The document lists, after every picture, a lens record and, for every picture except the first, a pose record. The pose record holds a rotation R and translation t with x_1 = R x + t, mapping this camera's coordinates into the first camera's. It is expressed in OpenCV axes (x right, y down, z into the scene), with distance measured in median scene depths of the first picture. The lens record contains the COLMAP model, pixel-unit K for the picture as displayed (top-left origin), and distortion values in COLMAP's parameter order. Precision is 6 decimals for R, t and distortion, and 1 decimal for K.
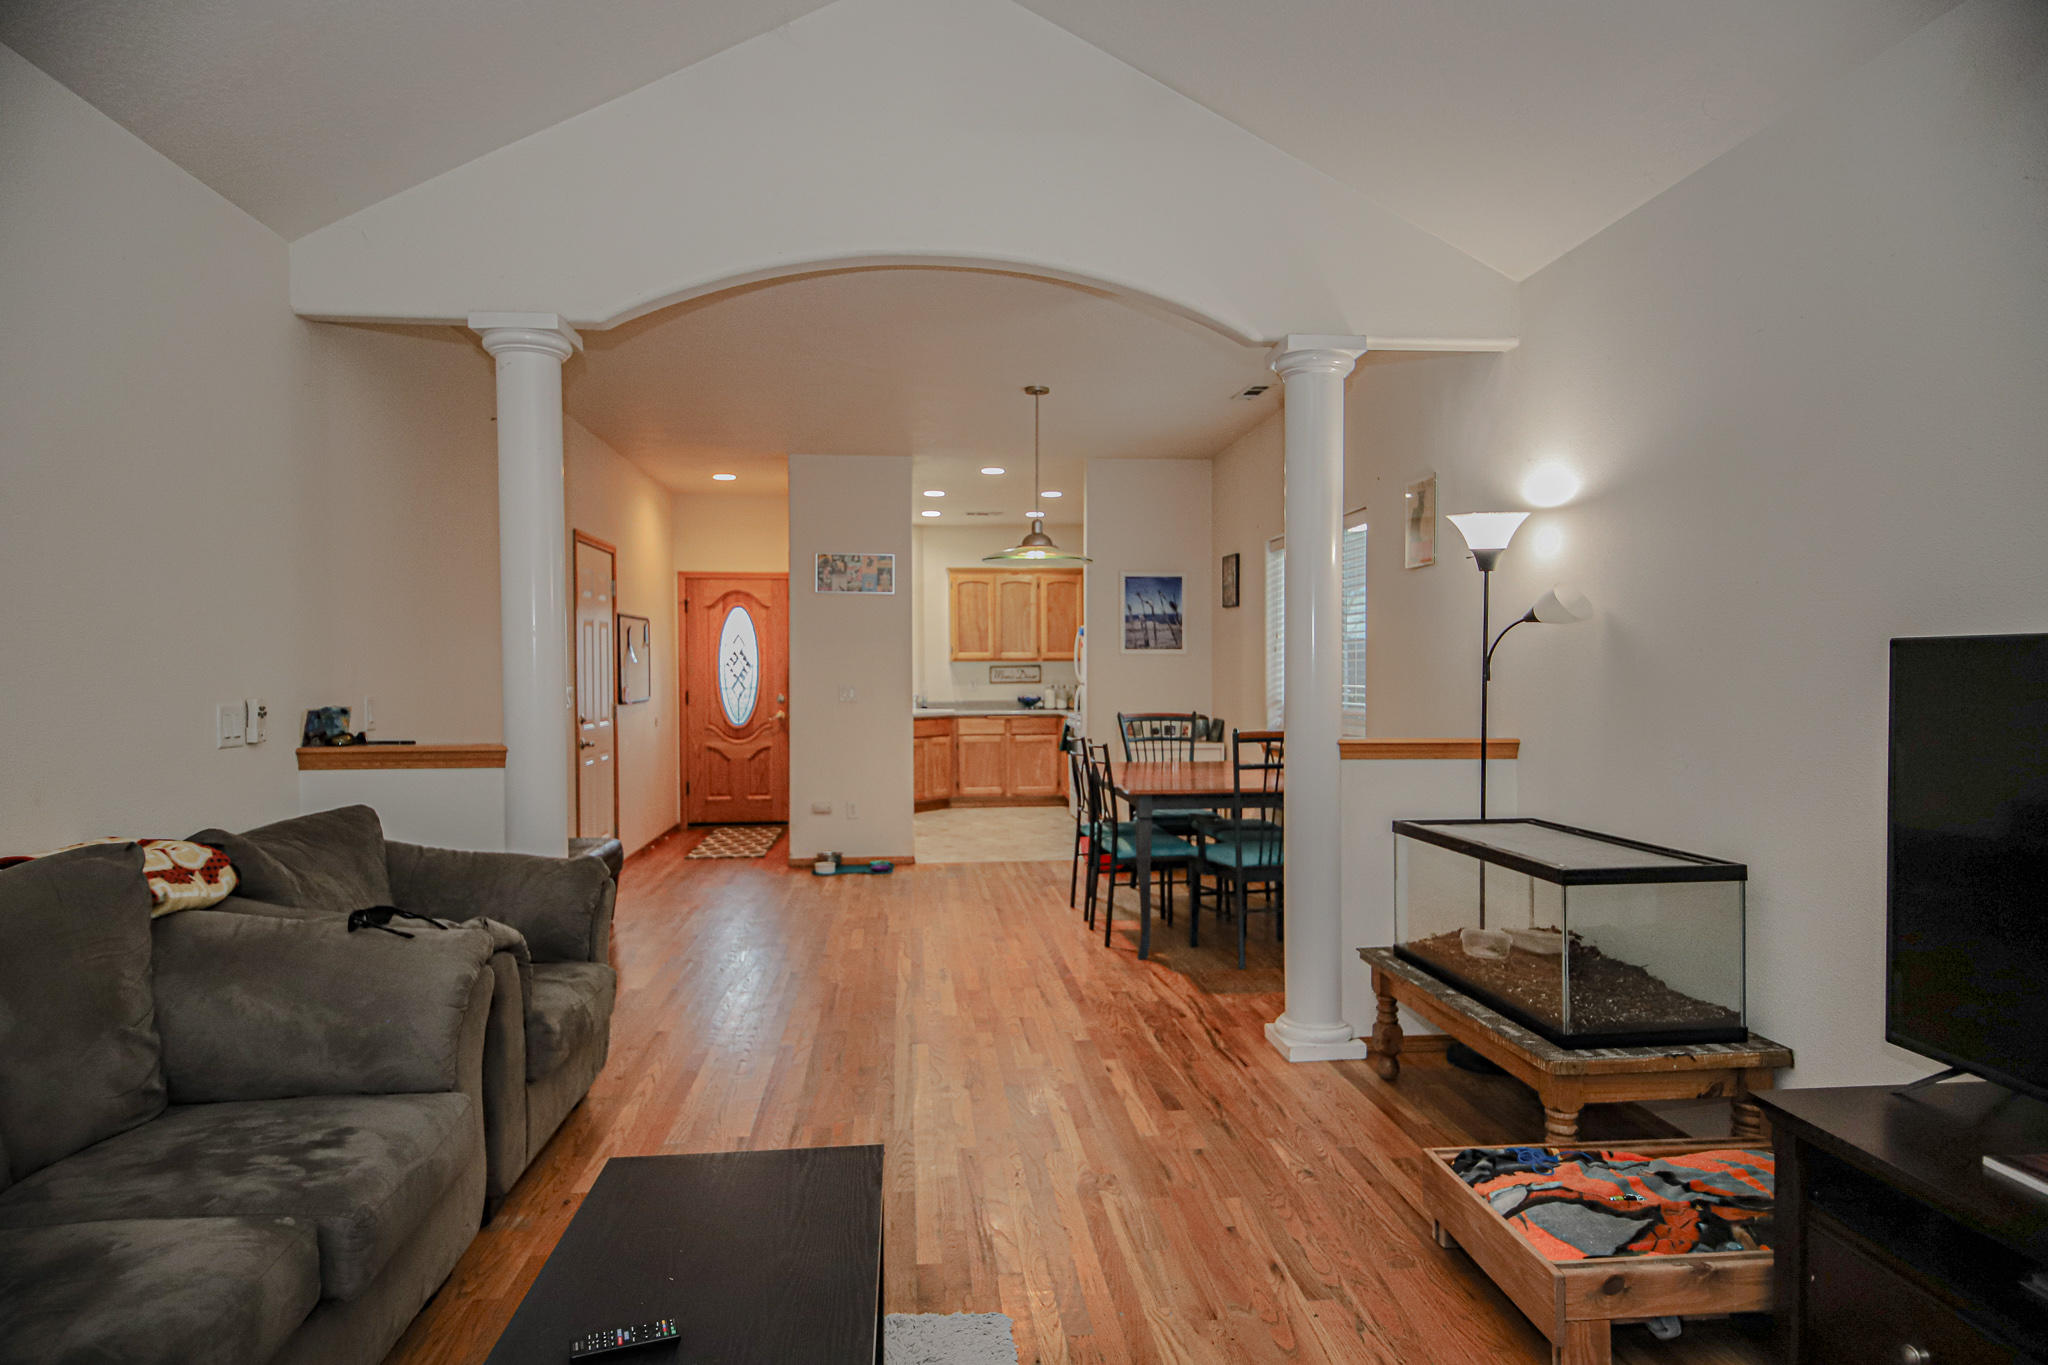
lens RADIAL K [[1177.5, 0, 1024.0], [0, 1177.5, 682.5], [0, 0, 1]] dist [0.074453, -0.065918]
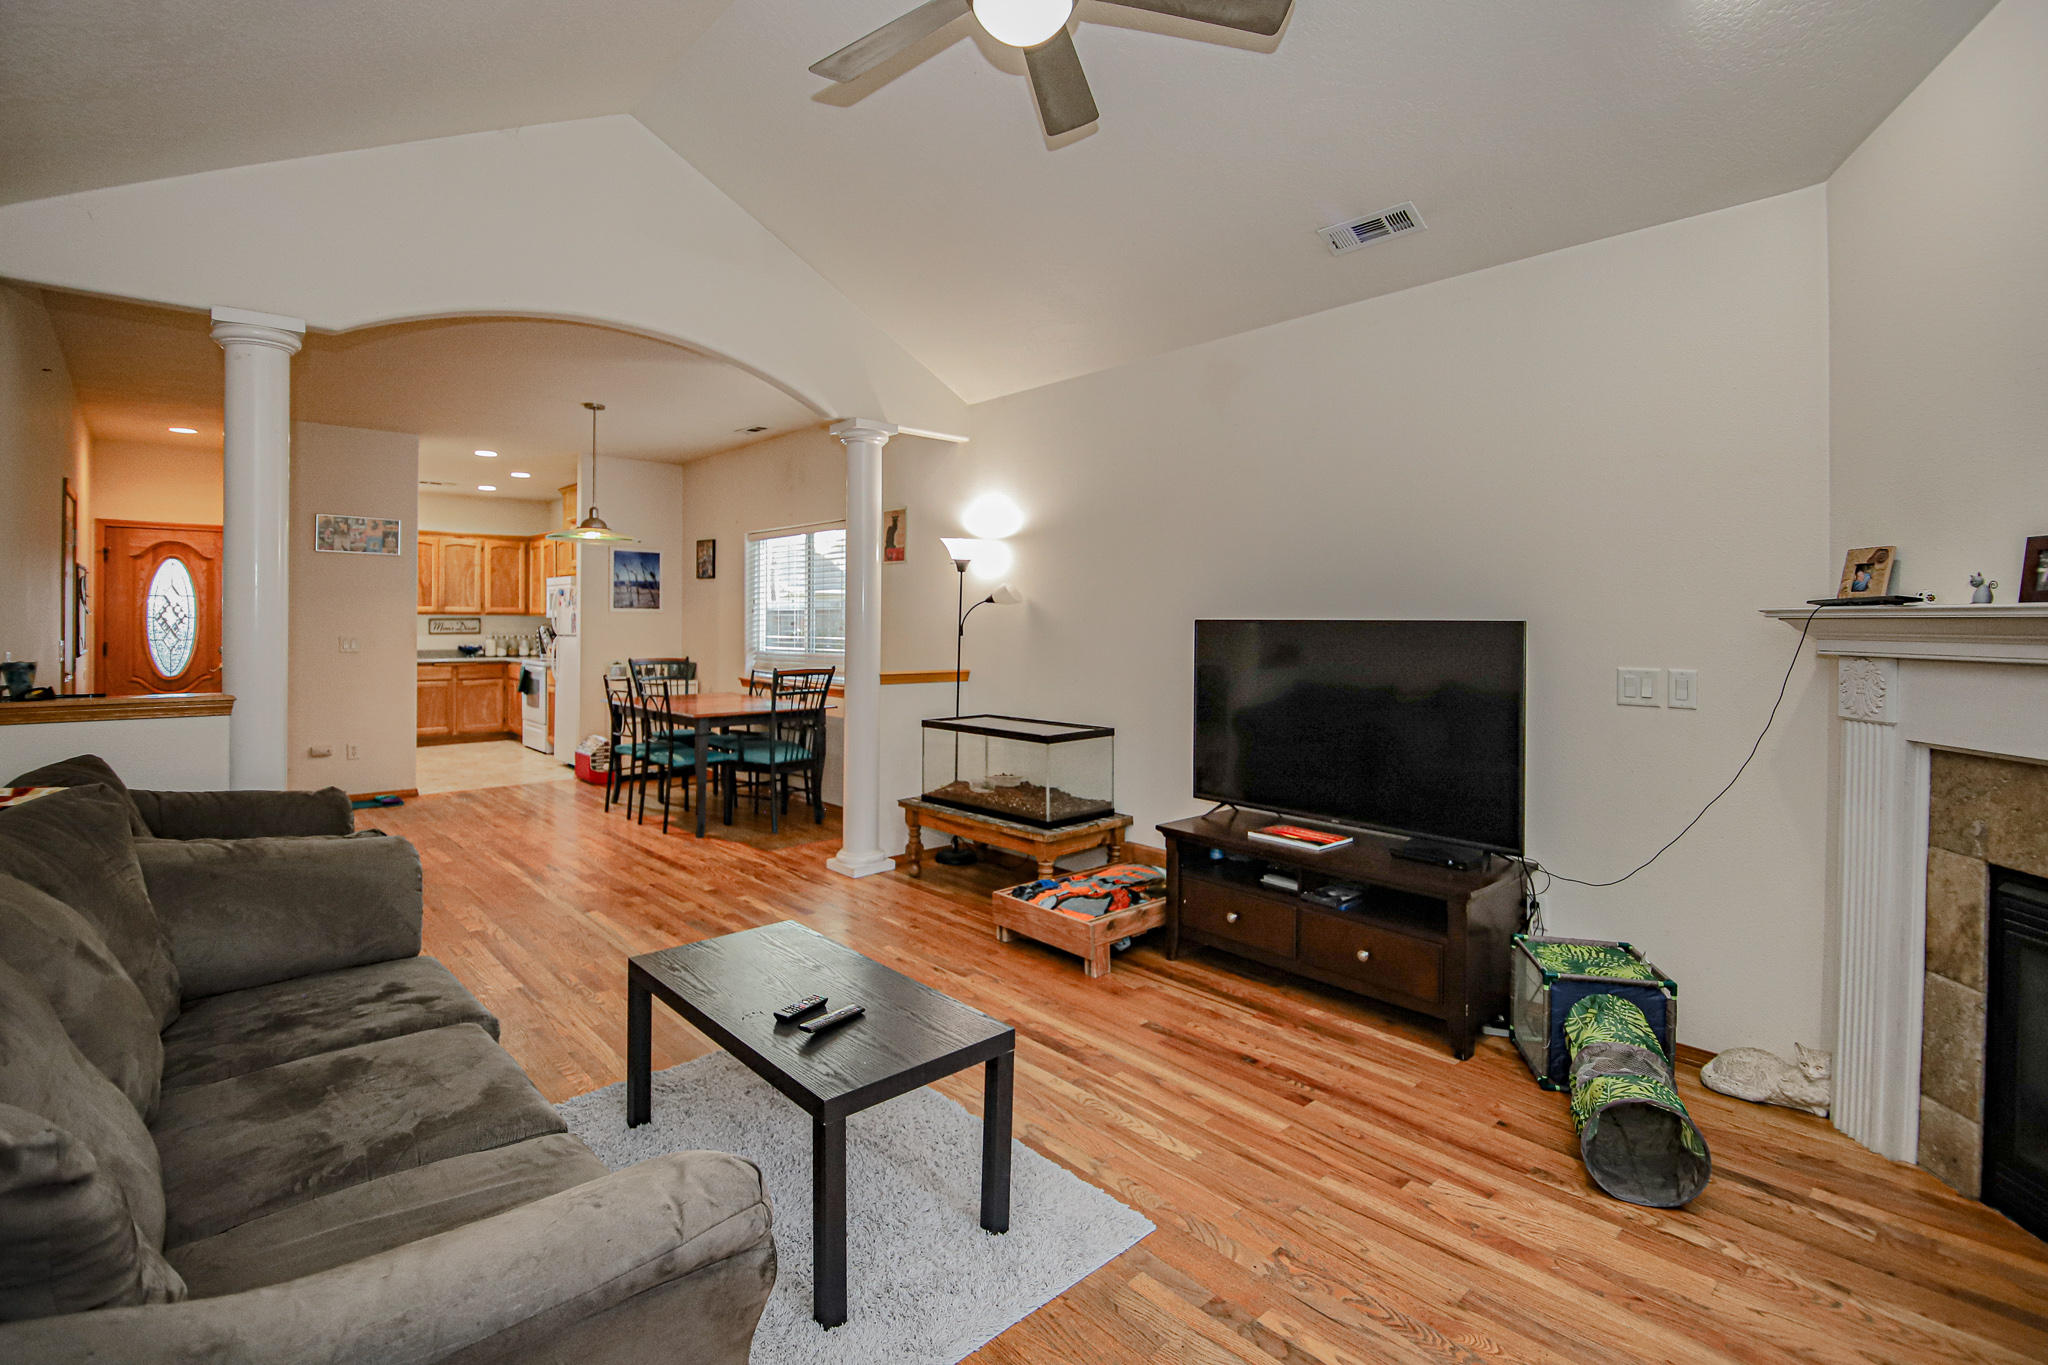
lens RADIAL K [[936.0, 0, 1002.1], [0, 936.0, 616.2], [0, 0, 1]] dist [0.030555, -0.027322]
pose [[0.810154, 0.011599, 0.586102, -0.368566], [-0.001894, 0.999851, -0.017169, -0.006768], [-0.586214, 0.012799, 0.810055, -0.132691]]
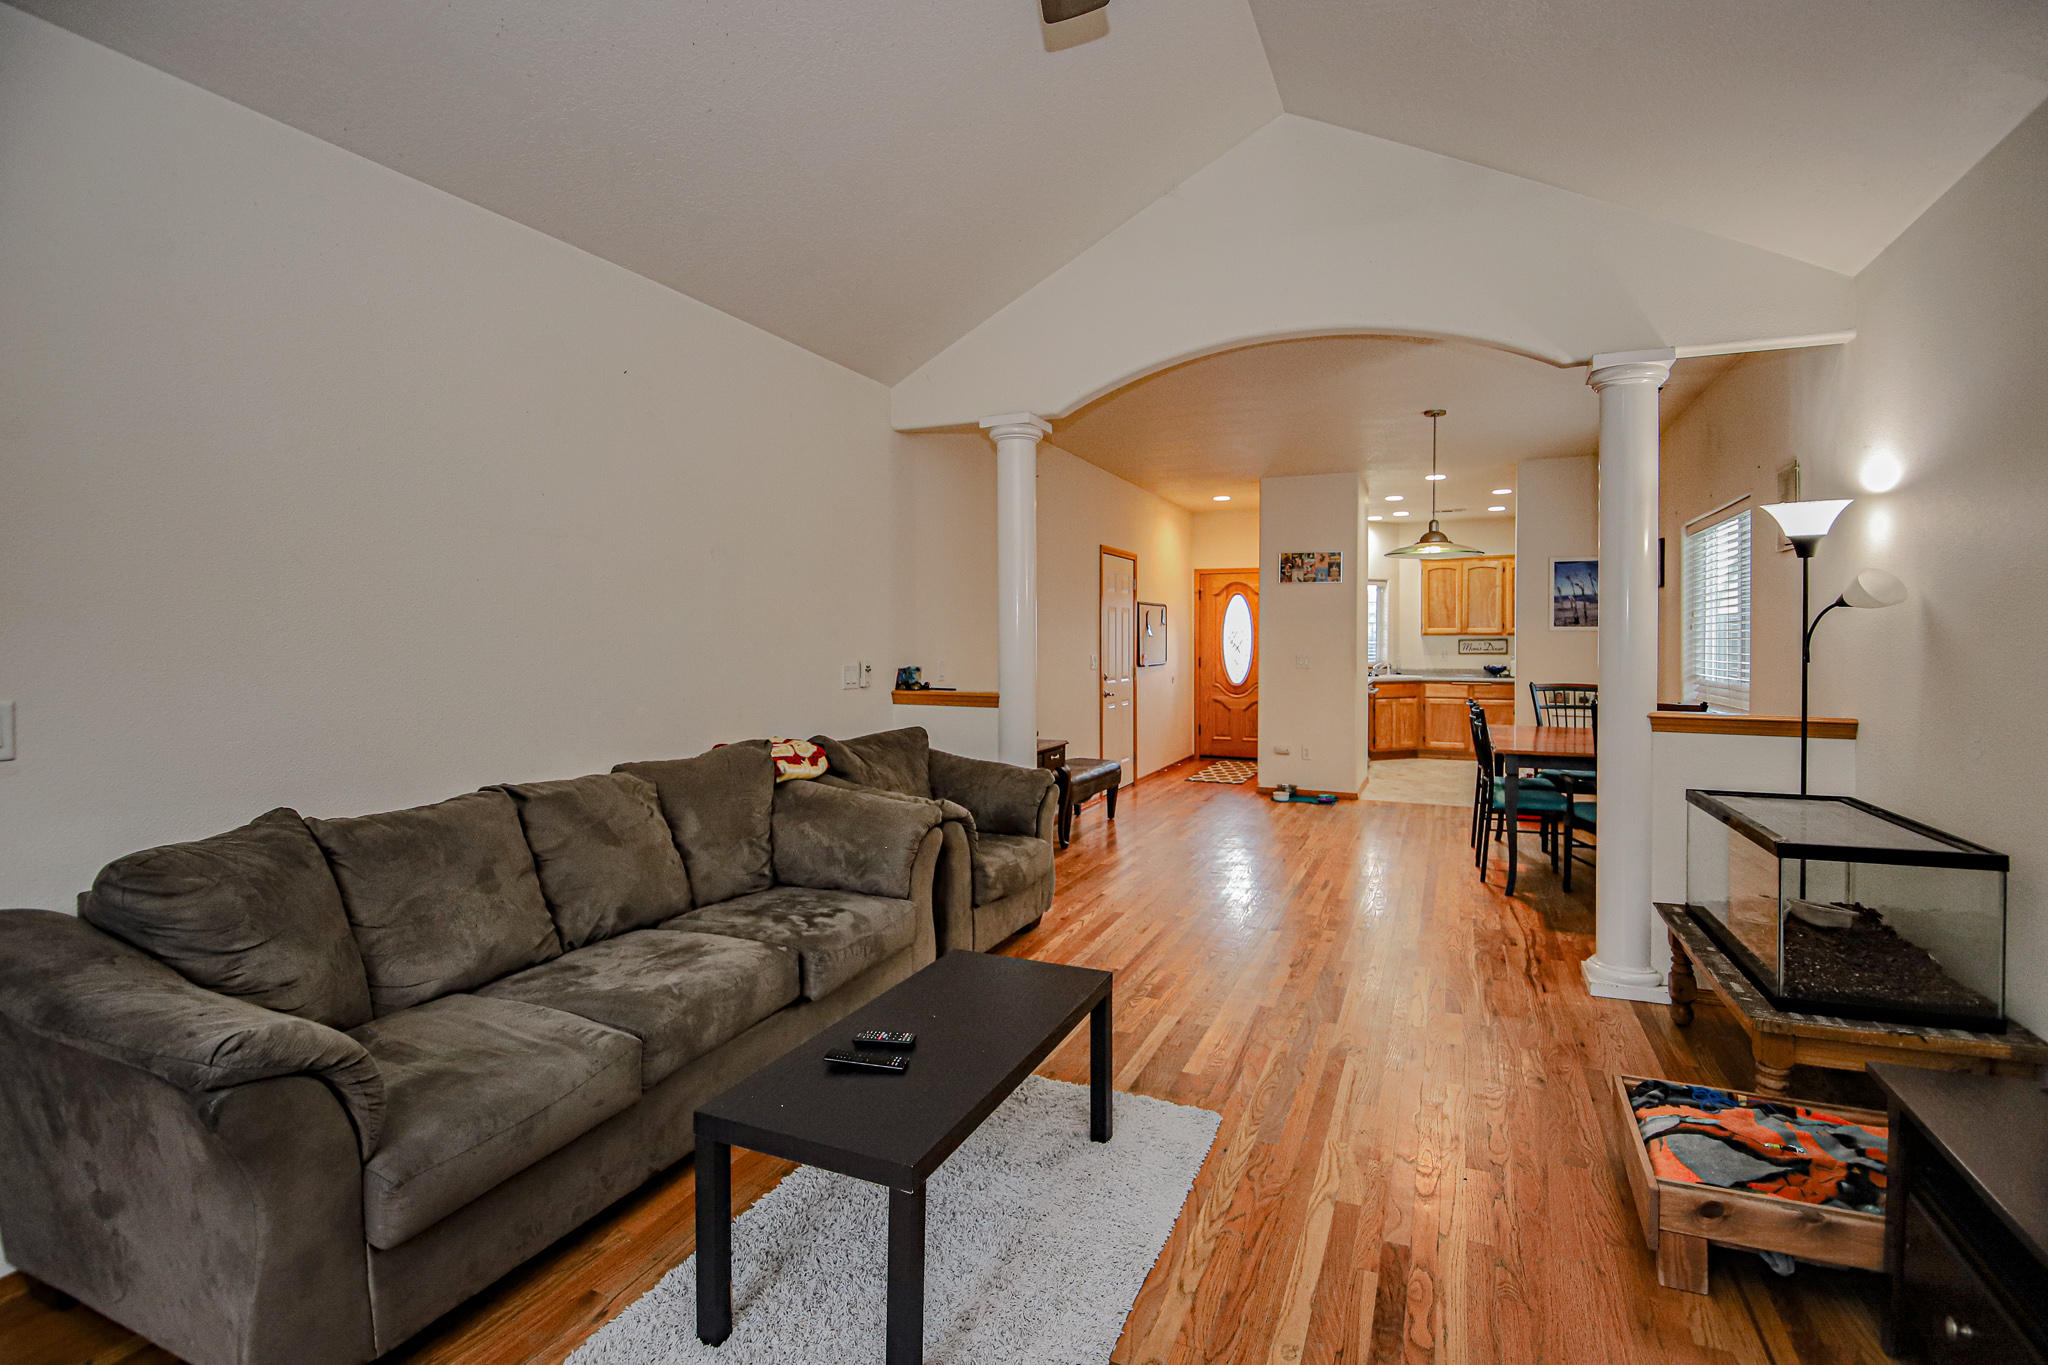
lens RADIAL K [[933.0, 0, 1067.0], [0, 933.0, 642.5], [0, 0, 1]] dist [0.030640, -0.027071]
pose [[0.882803, 0.006856, -0.469693, 0.213484], [-0.010151, 0.999938, -0.004482, -0.008881], [0.469634, 0.008724, 0.882818, -0.032247]]
